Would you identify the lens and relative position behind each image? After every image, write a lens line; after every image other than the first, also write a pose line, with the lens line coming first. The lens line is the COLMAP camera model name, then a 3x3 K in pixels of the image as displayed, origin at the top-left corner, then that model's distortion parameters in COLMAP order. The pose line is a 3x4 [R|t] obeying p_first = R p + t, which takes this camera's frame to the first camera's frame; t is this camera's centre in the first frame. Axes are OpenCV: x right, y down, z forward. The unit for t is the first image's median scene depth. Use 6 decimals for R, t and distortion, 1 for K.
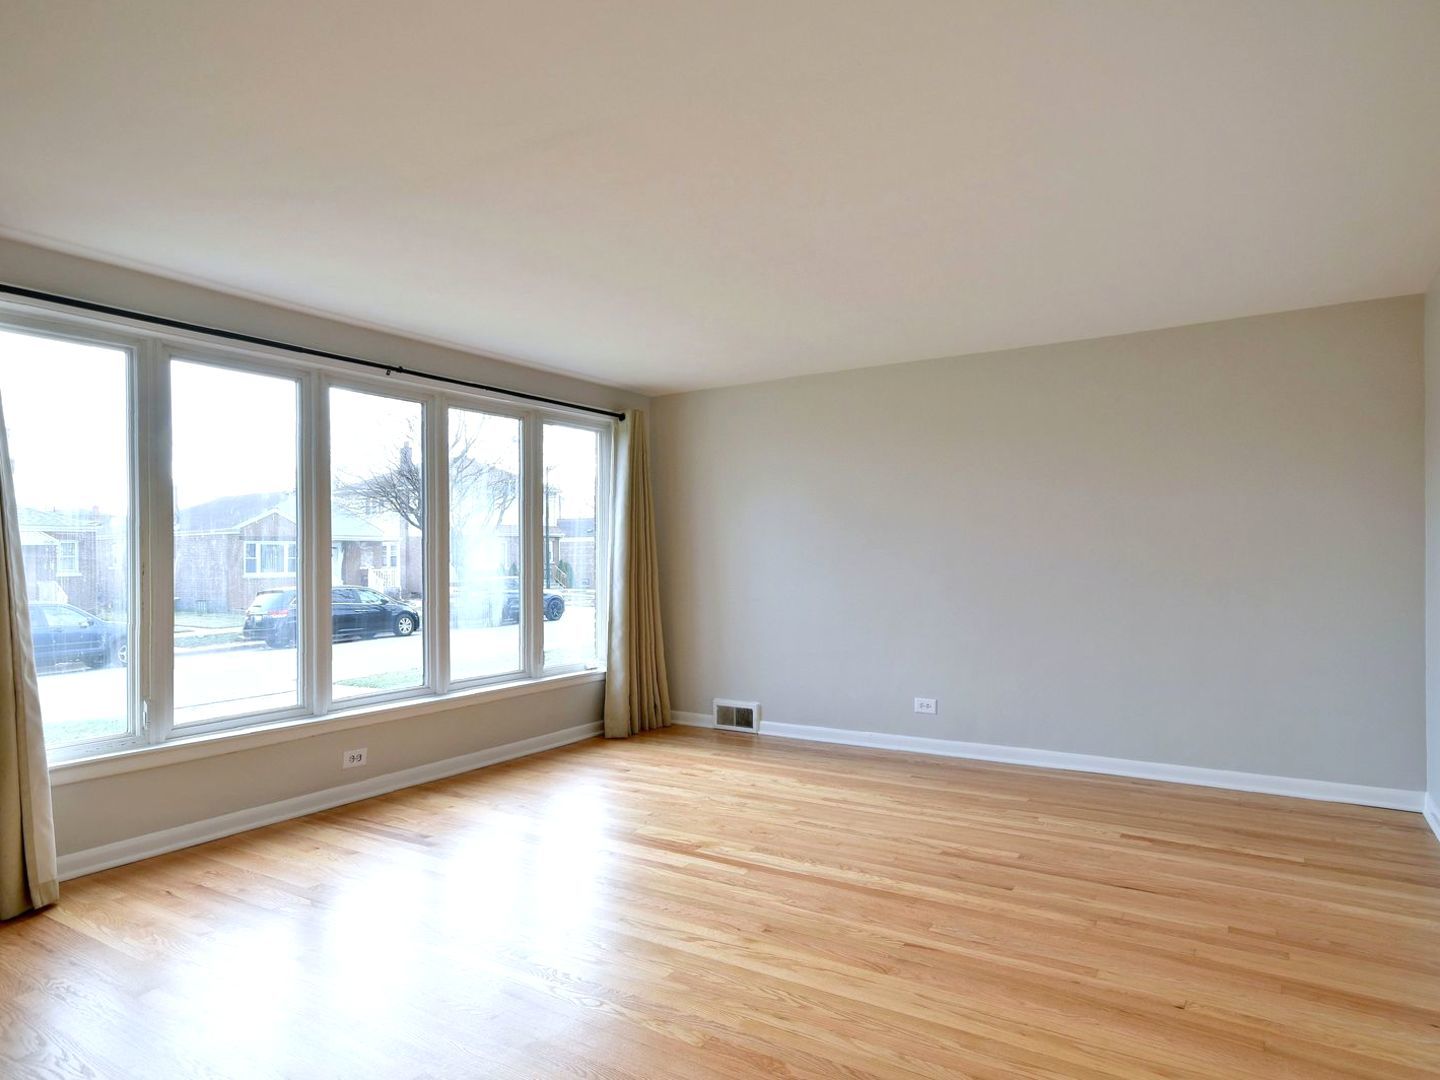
lens RADIAL K [[874.5, 0, 720.0], [0, 874.5, 540.0], [0, 0, 1]] dist [0.008838, 0.006168]
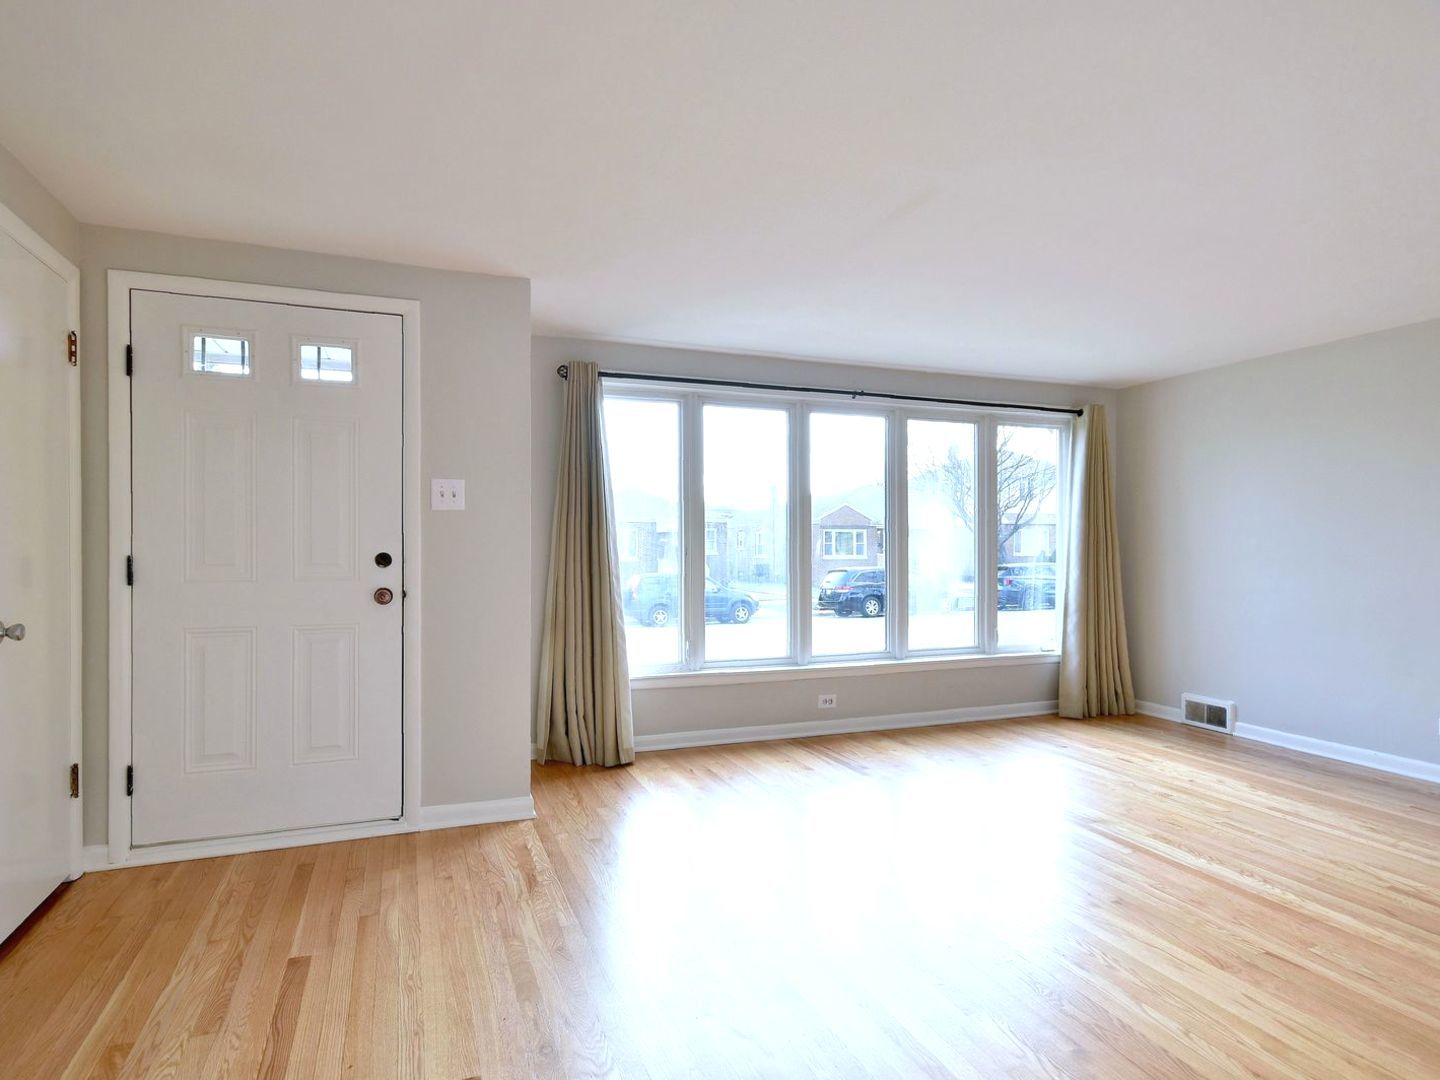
lens RADIAL K [[801.9, 0, 720.0], [0, 801.9, 540.0], [0, 0, 1]] dist [0.005836, 0.001737]
pose [[0.808372, 0.007798, -0.588620, 0.147656], [0.000876, 0.999895, 0.014449, -0.004006], [0.588671, -0.012196, 0.808281, -0.039863]]
